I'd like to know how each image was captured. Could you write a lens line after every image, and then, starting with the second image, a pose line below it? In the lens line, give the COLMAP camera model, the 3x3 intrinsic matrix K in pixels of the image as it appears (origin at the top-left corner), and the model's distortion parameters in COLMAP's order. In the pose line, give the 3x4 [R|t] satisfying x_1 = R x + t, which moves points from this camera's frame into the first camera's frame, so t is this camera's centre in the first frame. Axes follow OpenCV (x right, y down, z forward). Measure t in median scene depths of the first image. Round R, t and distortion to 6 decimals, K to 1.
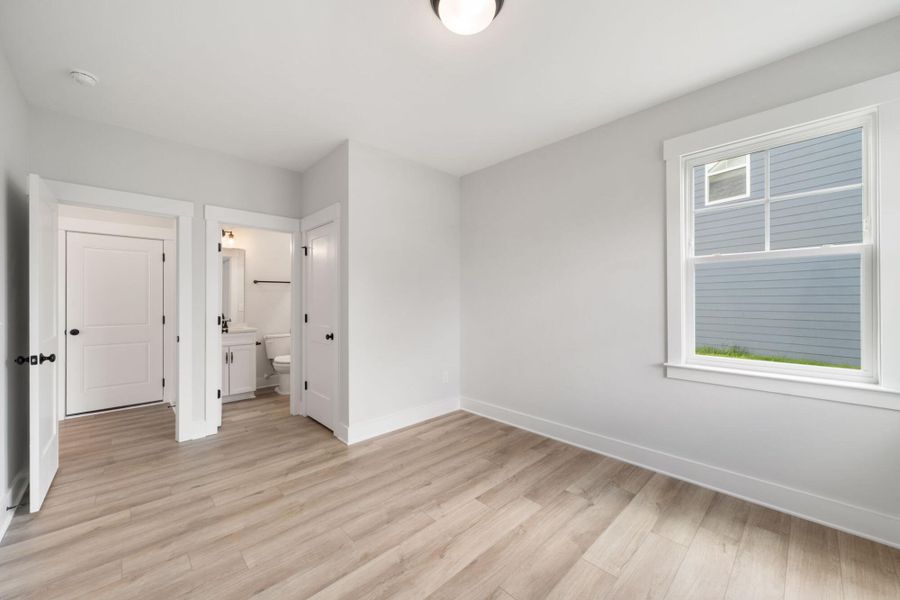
lens RADIAL K [[343.6, 0, 456.9], [0, 343.6, 300.5], [0, 0, 1]] dist [0.001452, 0.000354]
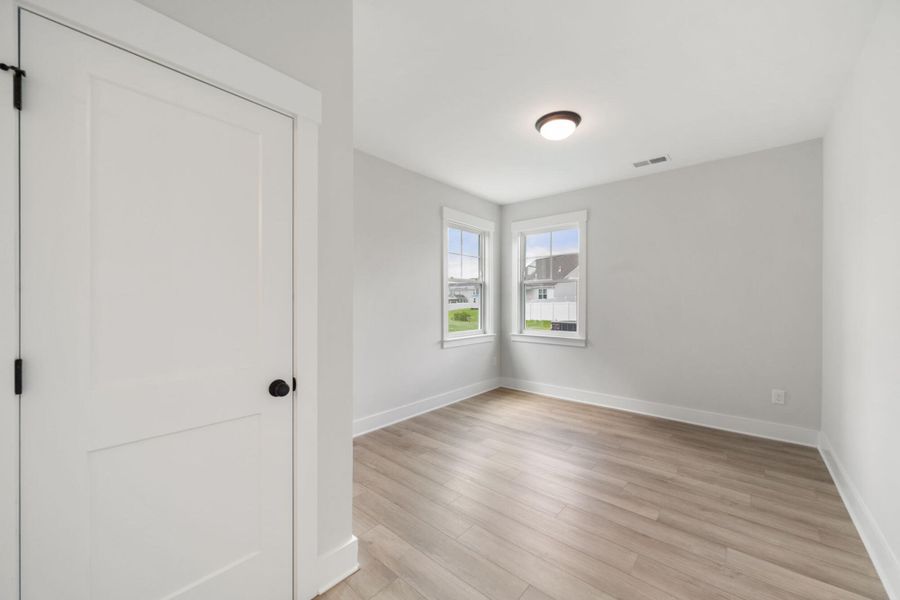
lens RADIAL K [[343.6, 0, 456.7], [0, 343.6, 301.1], [0, 0, 1]] dist [0.001452, 0.000354]
pose [[-0.097429, 0.005580, 0.995227, -0.981820], [-0.001130, 0.999983, -0.005717, 0.002122], [-0.995242, -0.001682, -0.097421, 1.011784]]
